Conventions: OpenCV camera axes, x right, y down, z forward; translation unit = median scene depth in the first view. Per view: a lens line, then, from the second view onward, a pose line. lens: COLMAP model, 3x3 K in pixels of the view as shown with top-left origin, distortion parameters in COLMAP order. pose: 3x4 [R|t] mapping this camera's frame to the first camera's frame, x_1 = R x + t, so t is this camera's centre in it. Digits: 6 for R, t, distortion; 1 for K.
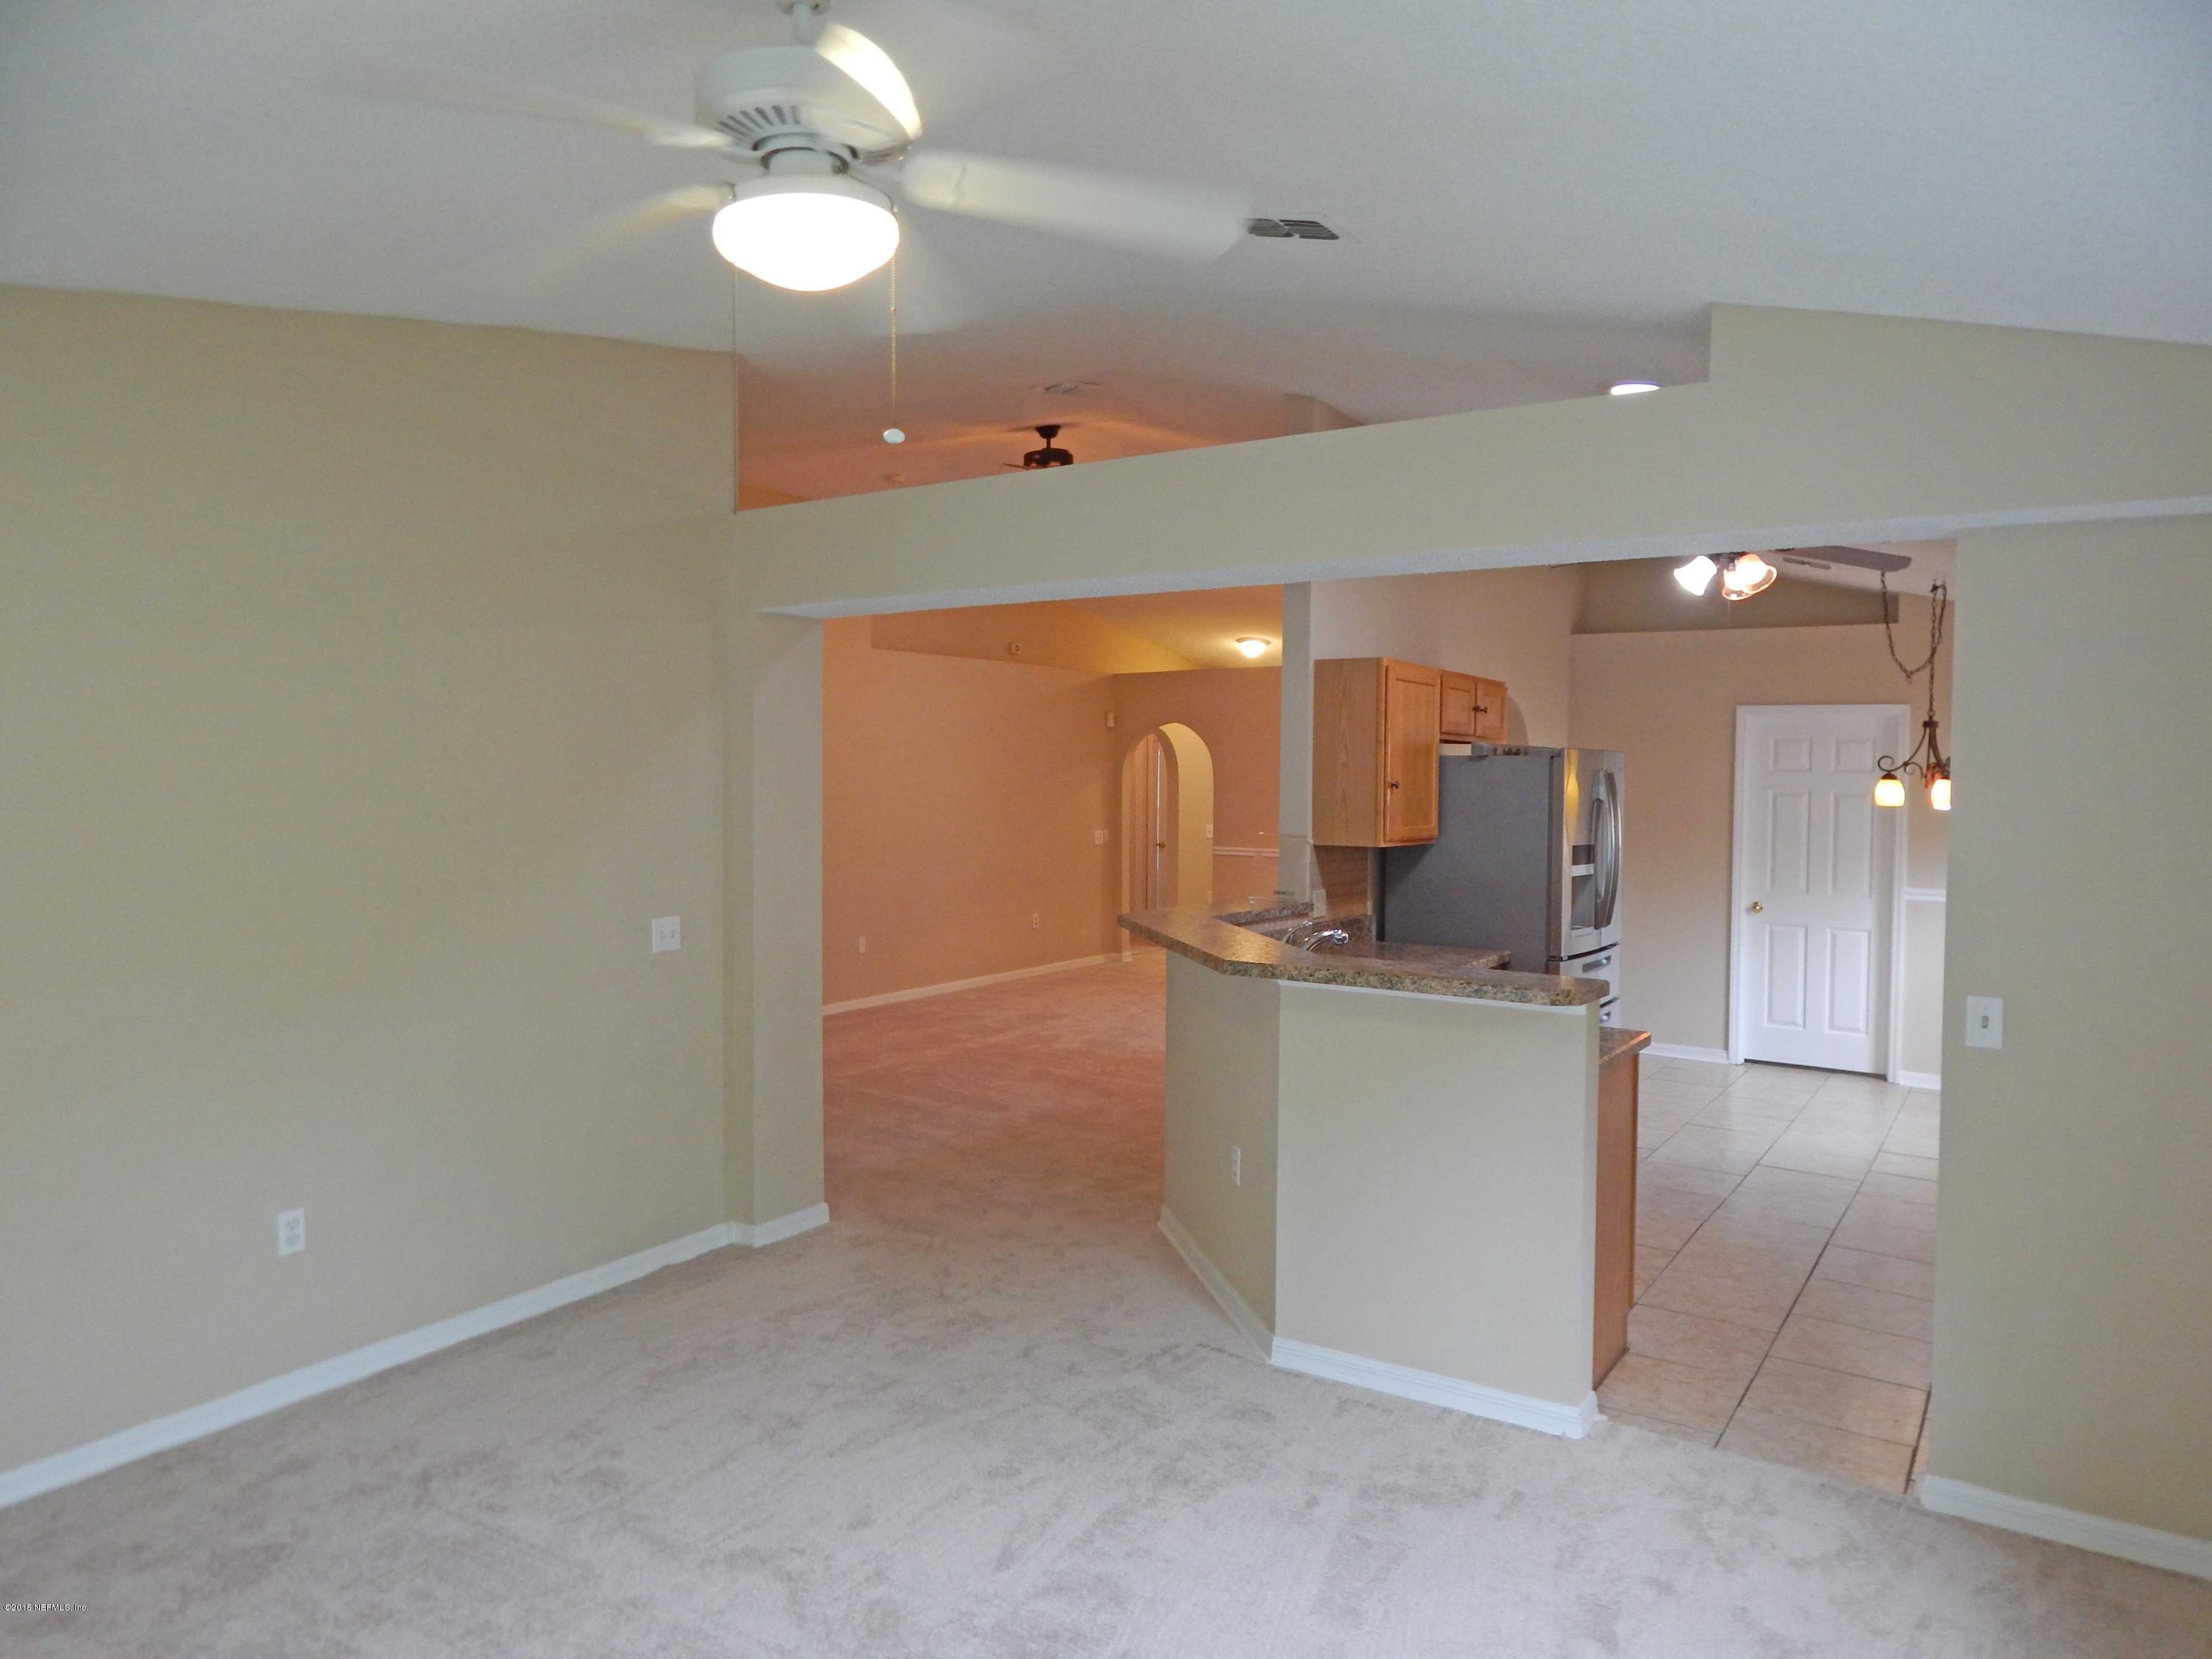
lens RADIAL K [[1431.6, 0, 1114.3], [0, 1431.6, 829.9], [0, 0, 1]] dist [-0.000521, -0.000022]
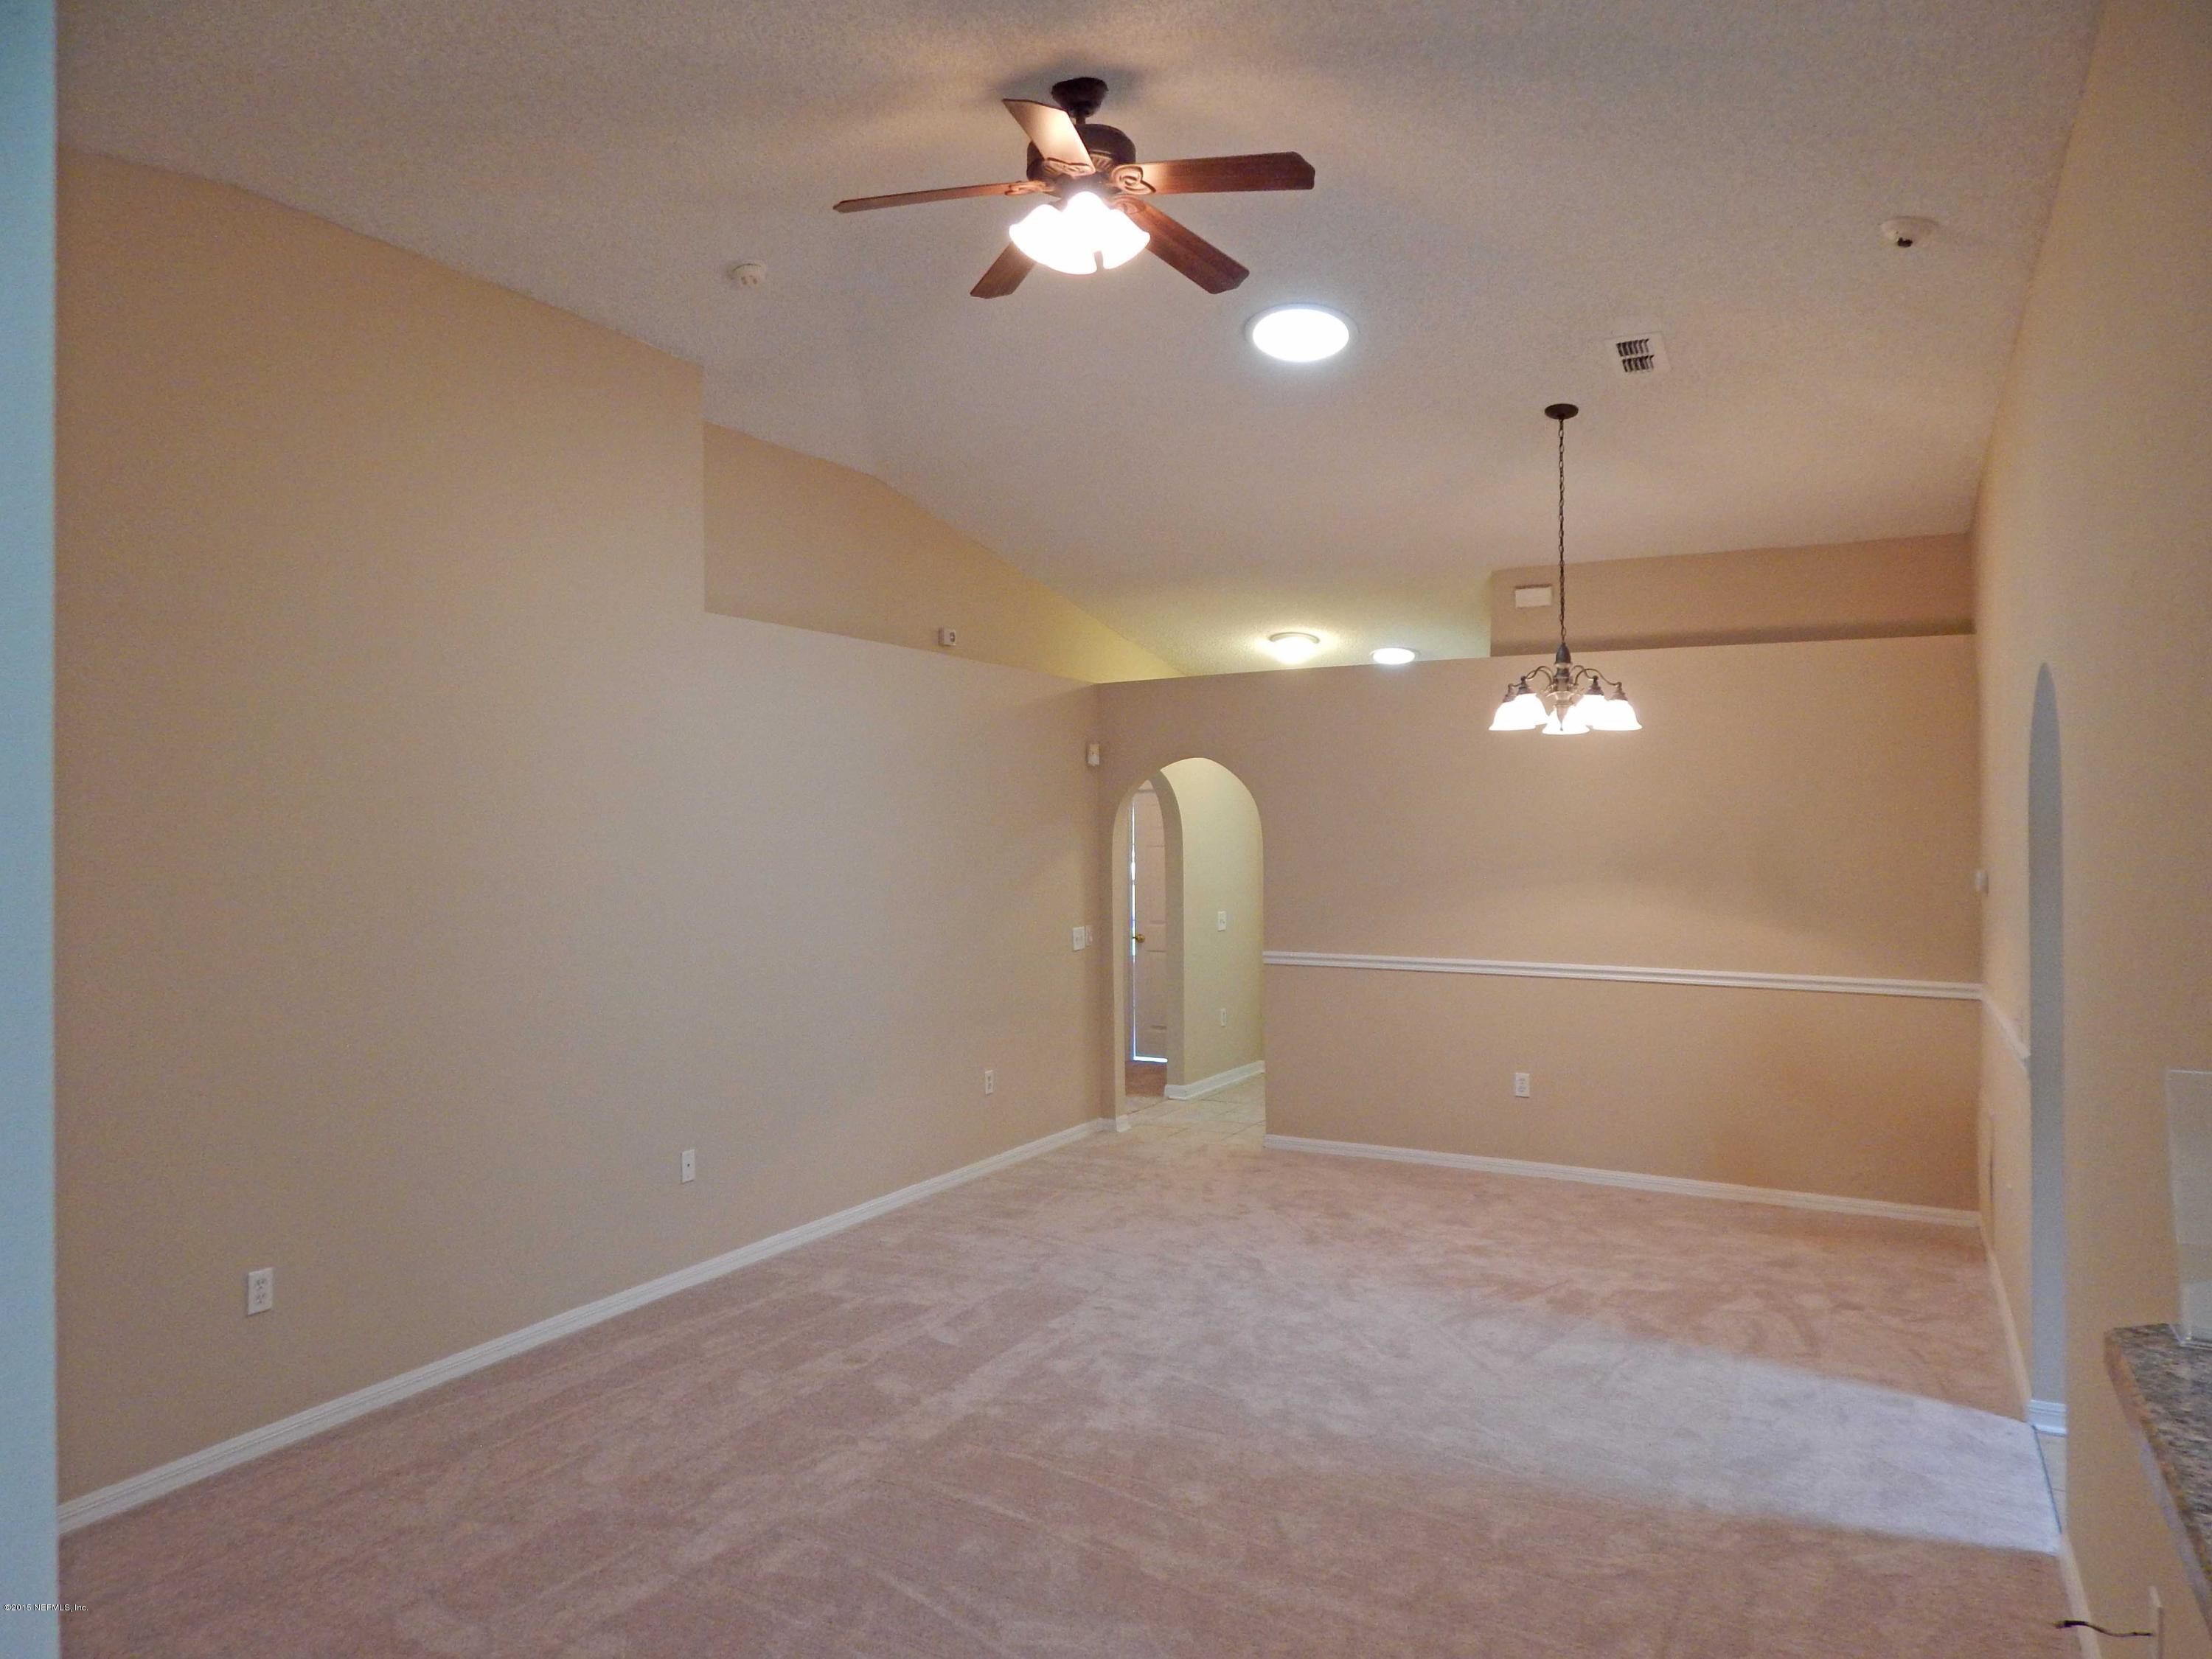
lens RADIAL K [[1431.6, 0, 1094.0], [0, 1431.6, 821.0], [0, 0, 1]] dist [-0.000521, -0.000022]
pose [[0.996911, -0.013999, 0.077284, -0.052267], [0.017981, 0.998533, -0.051075, -0.014301], [-0.076456, 0.052307, 0.995700, 0.362010]]
